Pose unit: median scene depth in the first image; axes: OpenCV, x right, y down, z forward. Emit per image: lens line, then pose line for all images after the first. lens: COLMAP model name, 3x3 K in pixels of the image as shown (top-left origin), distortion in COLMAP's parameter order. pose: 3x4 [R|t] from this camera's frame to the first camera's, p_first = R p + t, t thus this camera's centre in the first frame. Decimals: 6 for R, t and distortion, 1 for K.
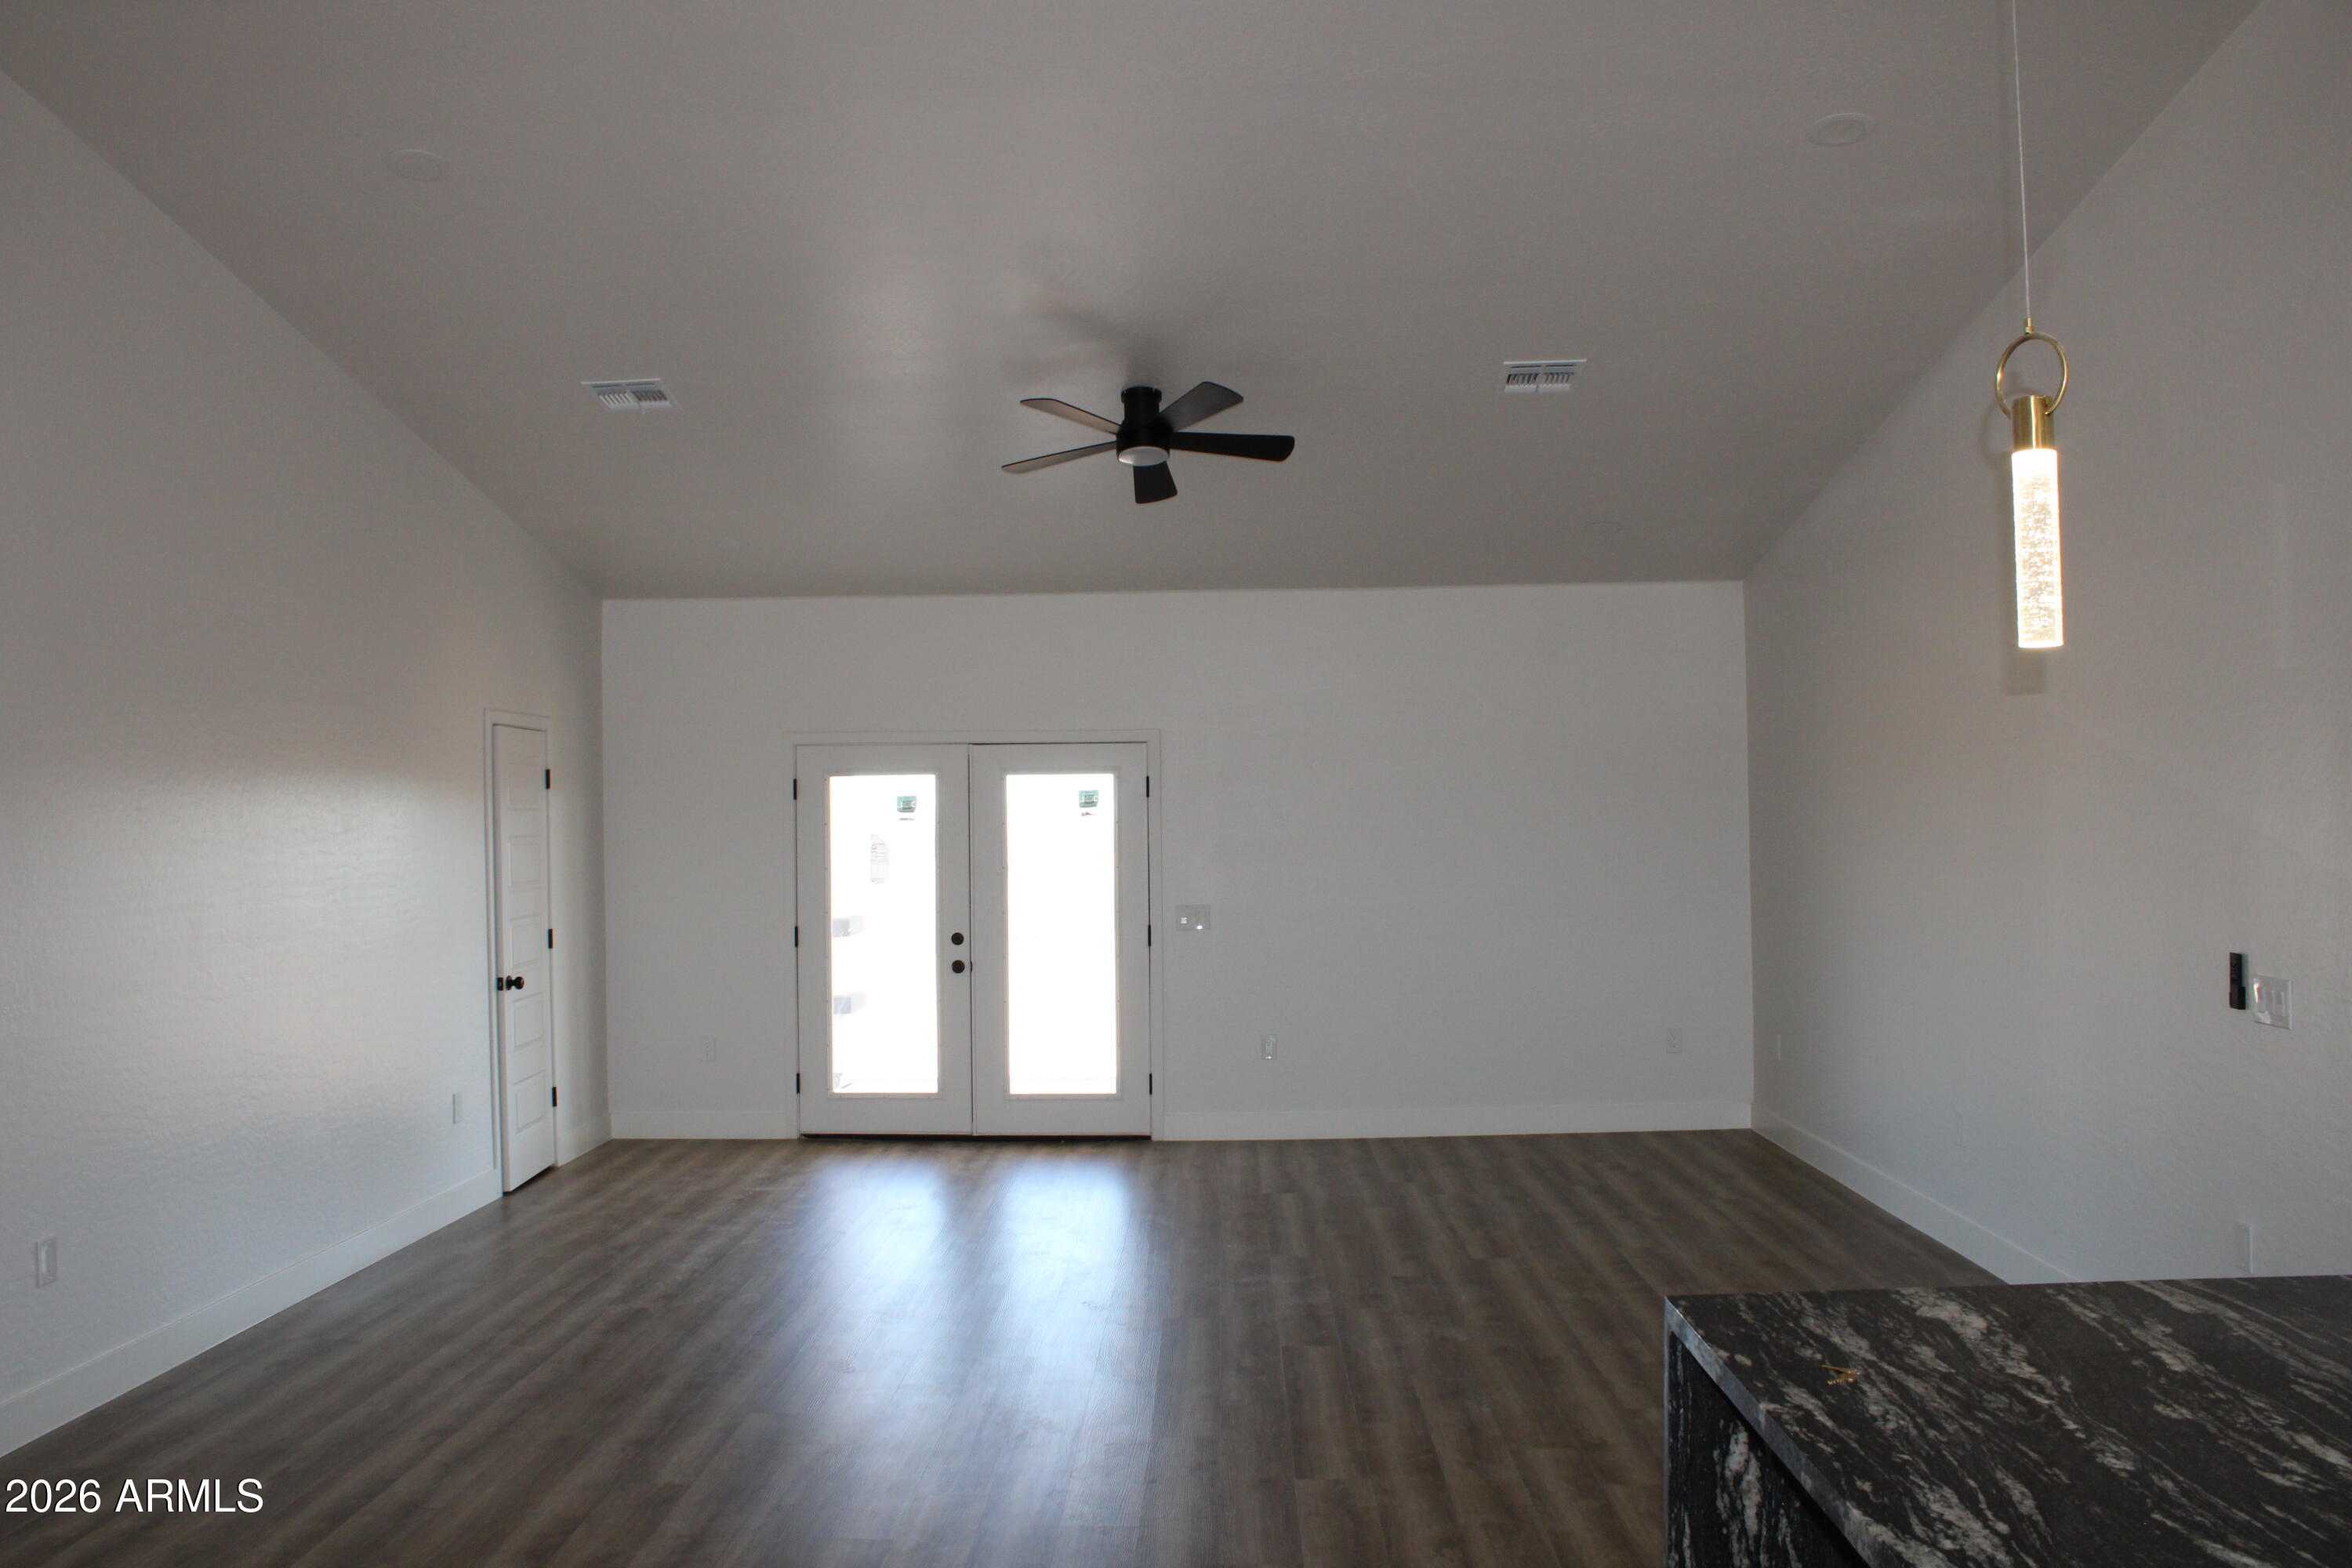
lens RADIAL K [[1960.7, 0, 1237.3], [0, 1960.7, 799.4], [0, 0, 1]] dist [-0.157183, 0.125250]
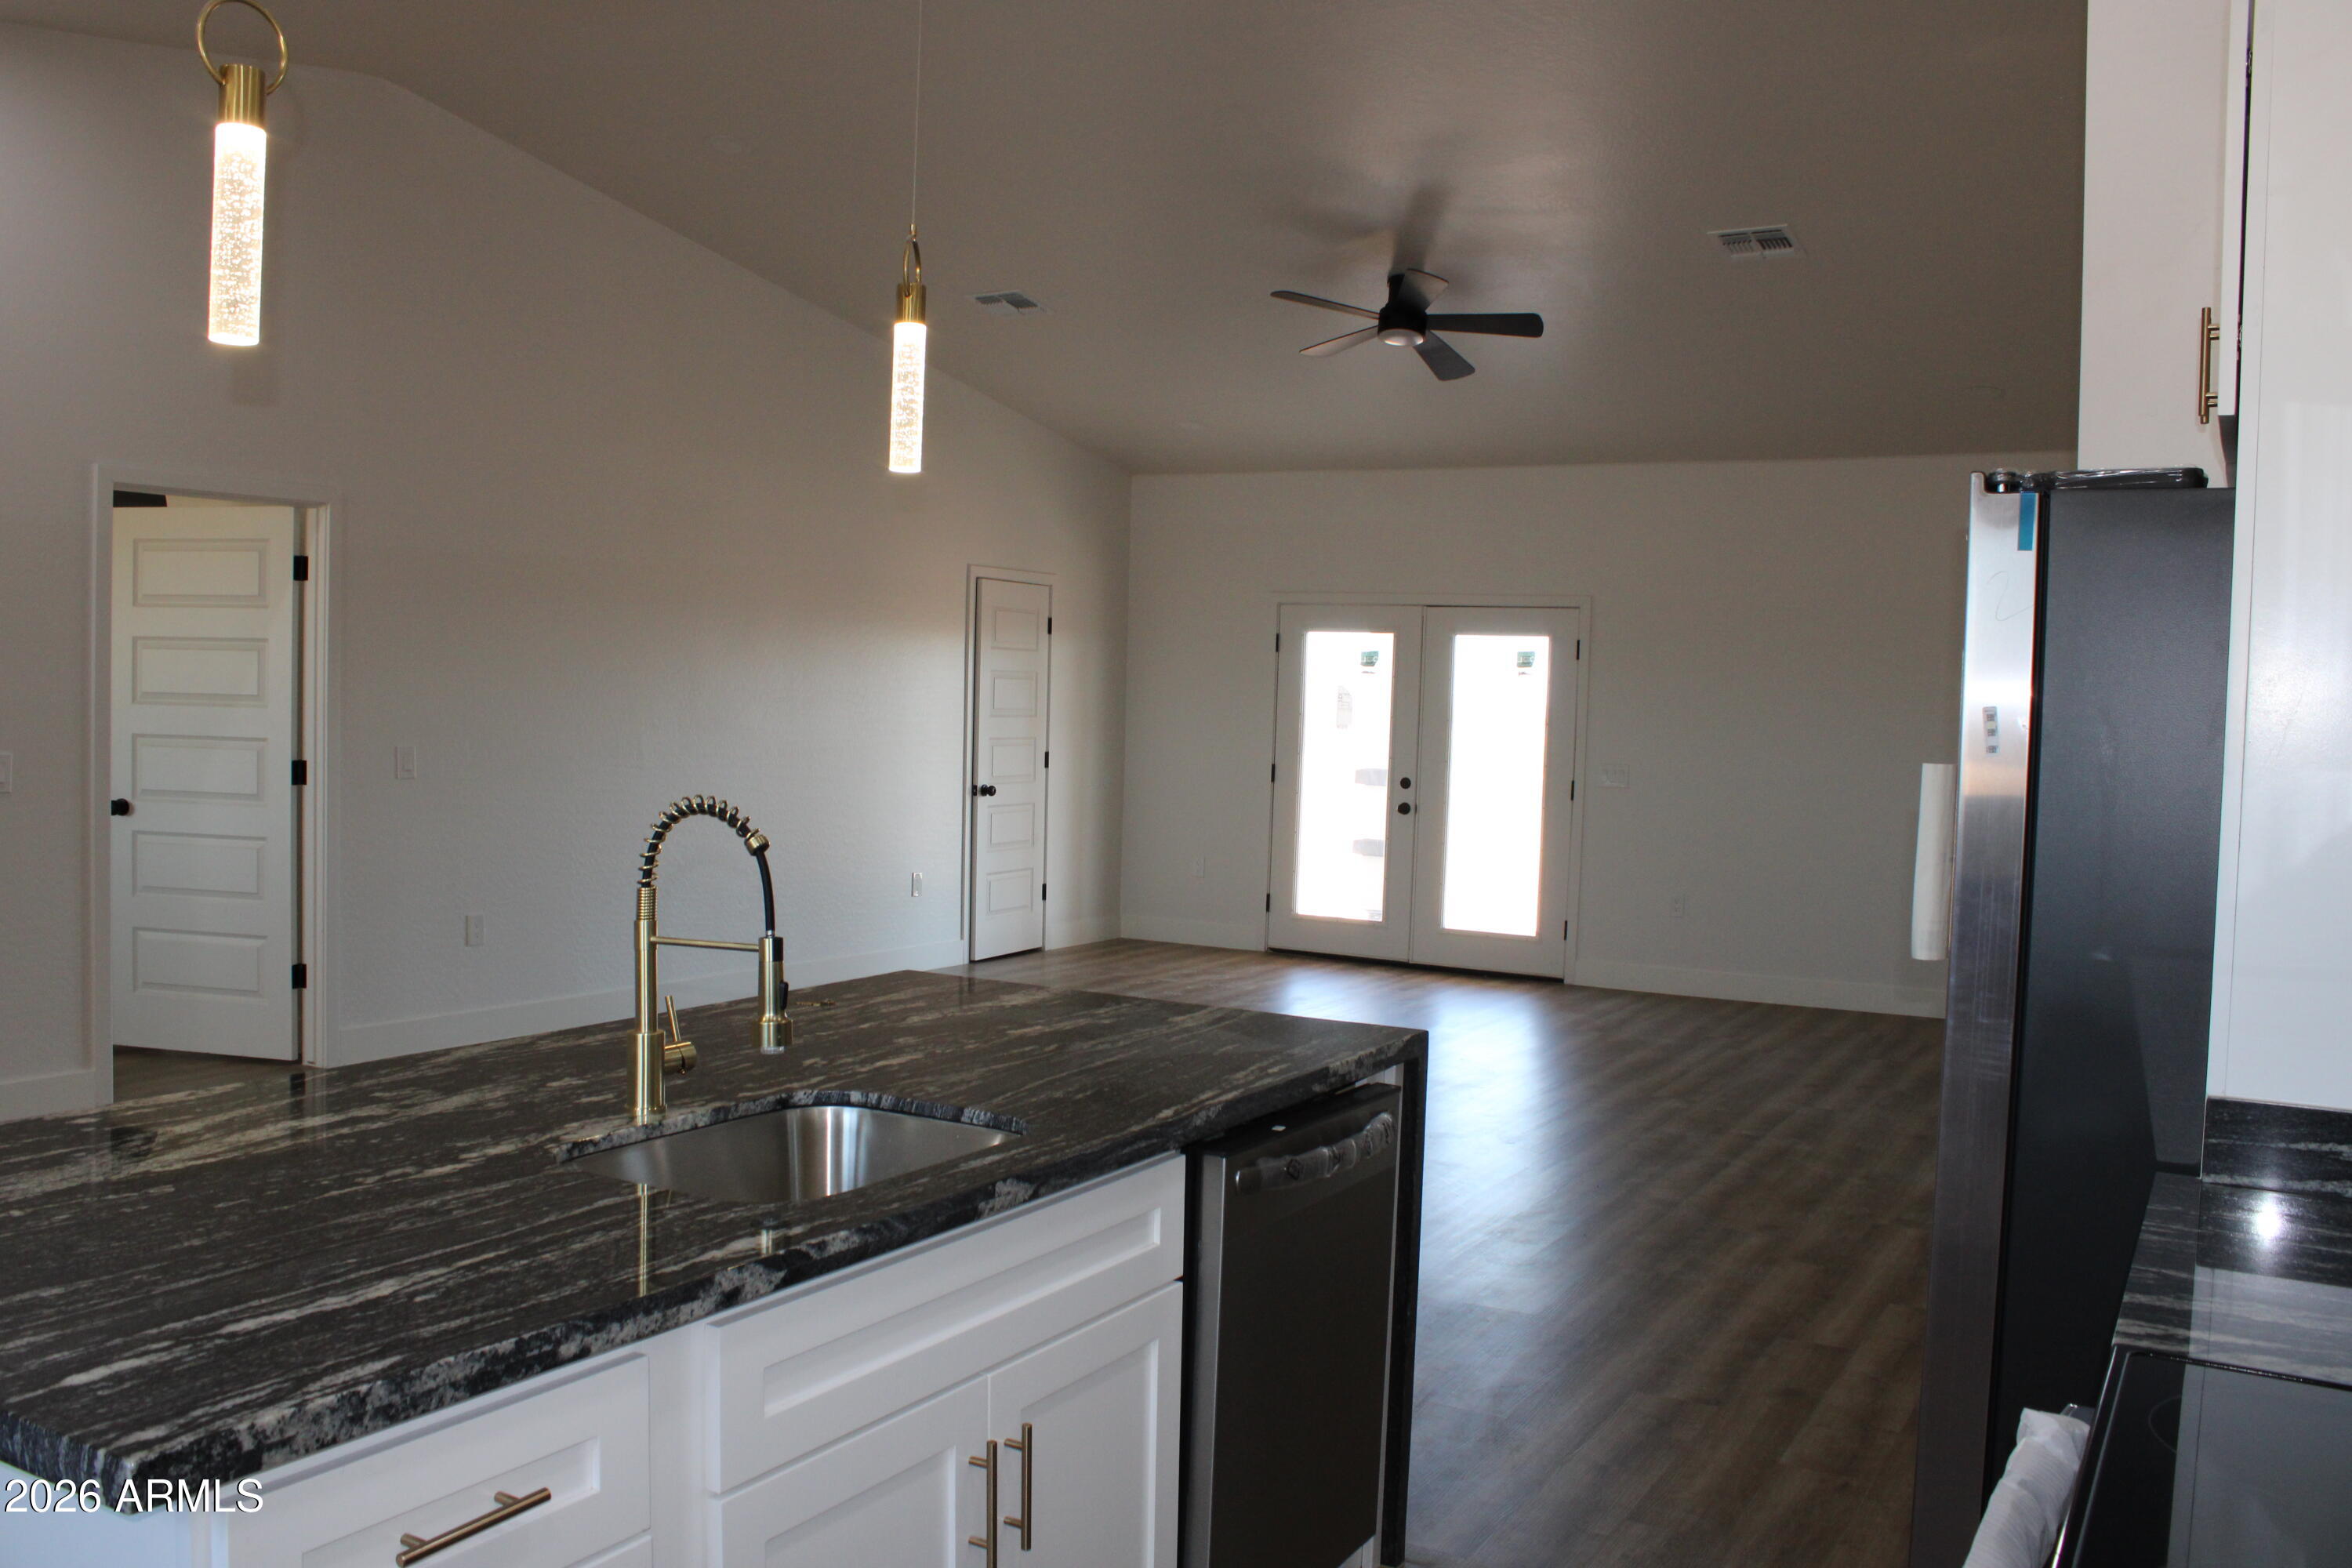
lens RADIAL K [[1960.7, 0, 1178.8], [0, 1960.7, 790.5], [0, 0, 1]] dist [-0.157183, 0.125250]
pose [[0.876515, 0.061794, -0.477391, 0.270810], [-0.035993, 0.997363, 0.063016, 0.010878], [0.480026, -0.038052, 0.876428, -0.024624]]
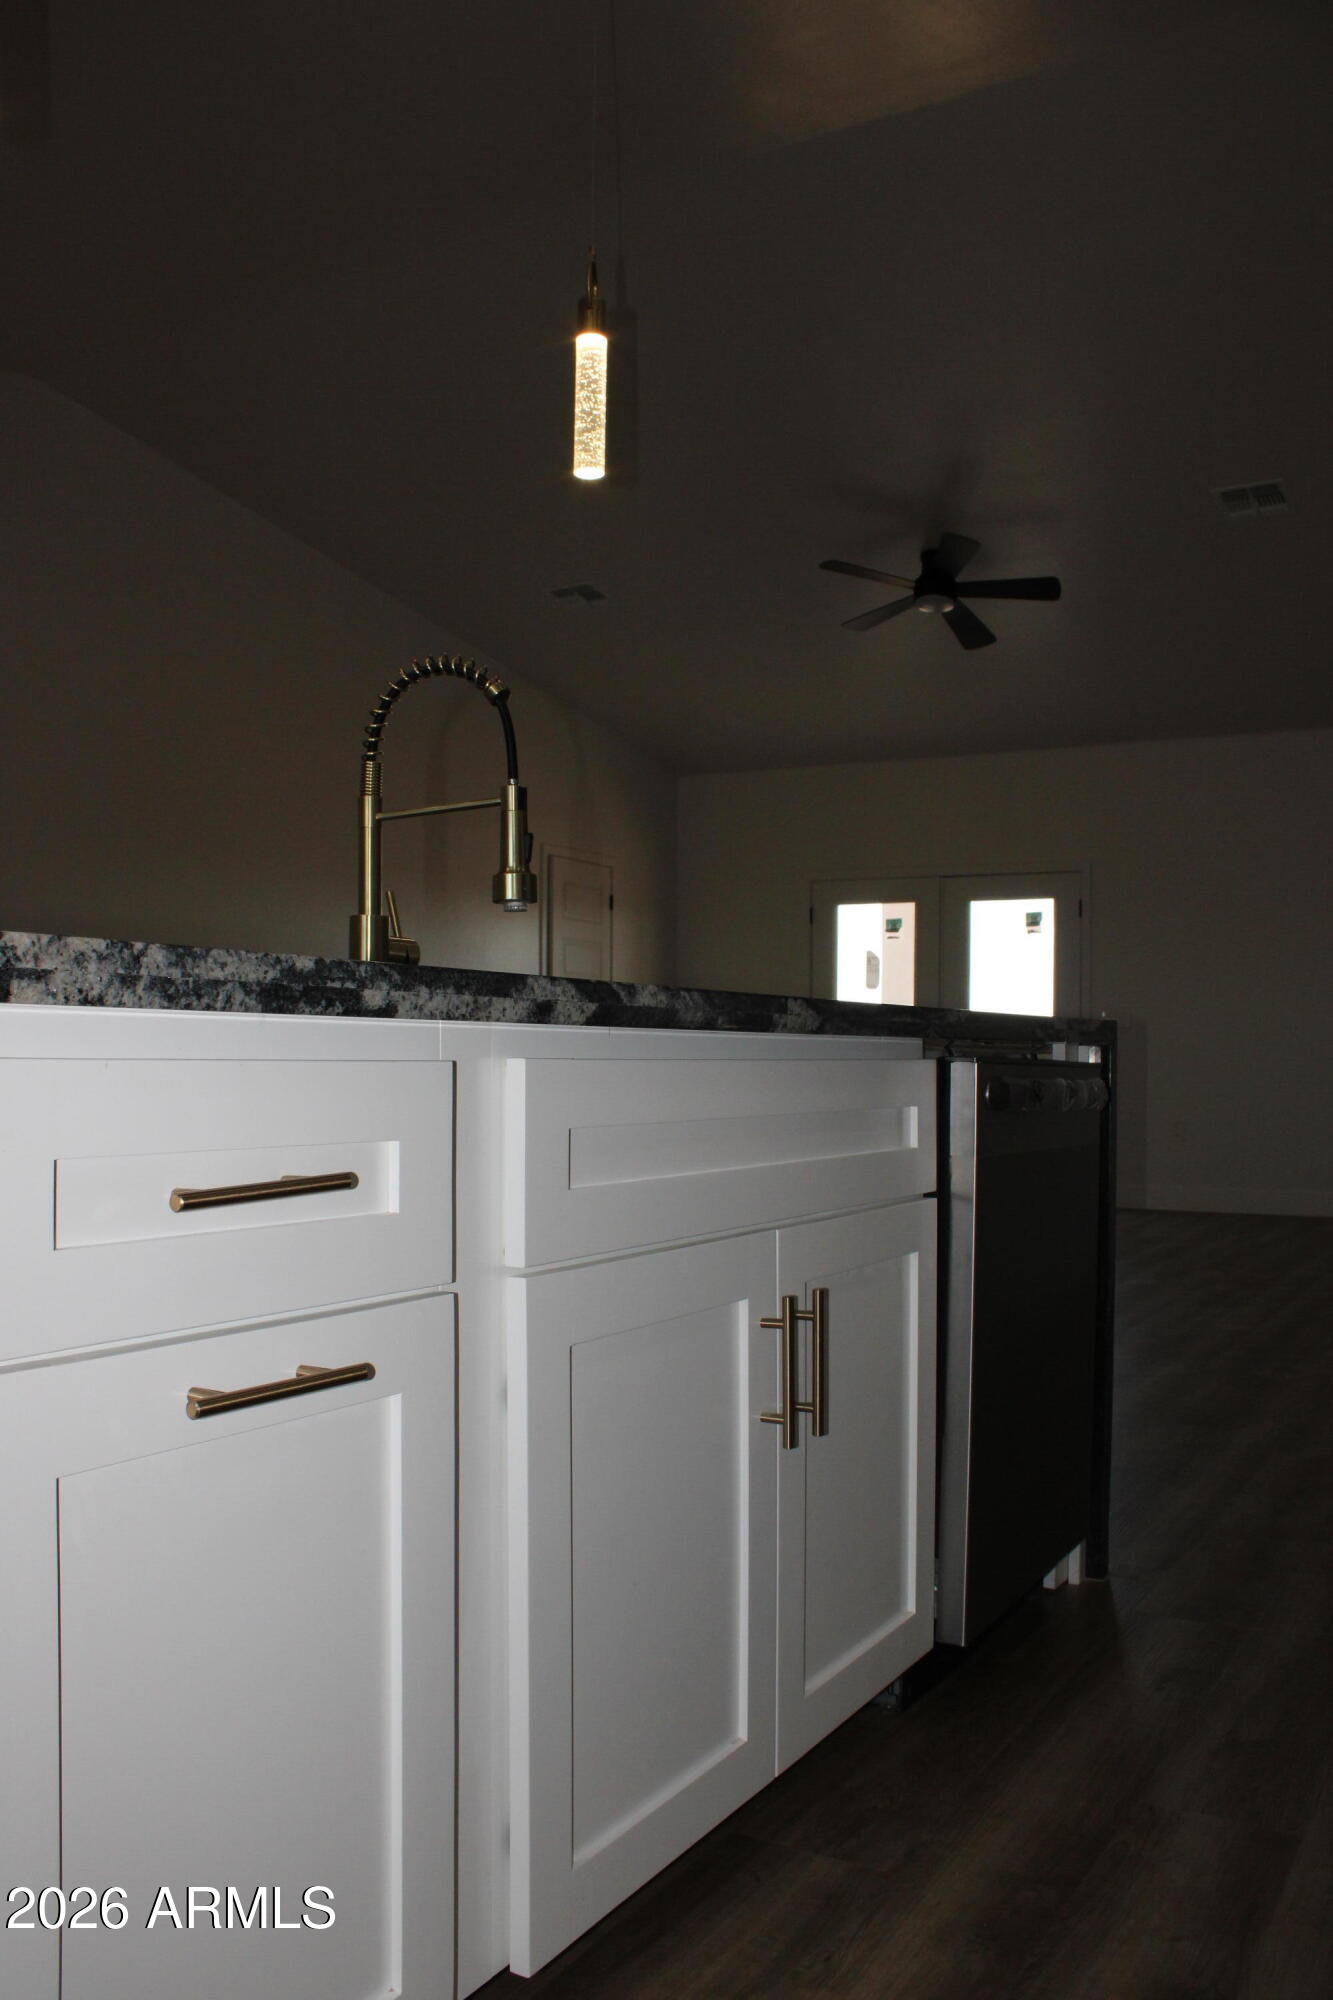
lens RADIAL K [[1667.3, 0, 659.1], [0, 1667.3, 1016.0], [0, 0, 1]] dist [-0.157183, 0.125250]
pose [[0.869726, 0.011495, -0.493401, 0.227270], [-0.014893, 0.999885, -0.002957, 0.066048], [0.493310, 0.009920, 0.869797, 0.000509]]
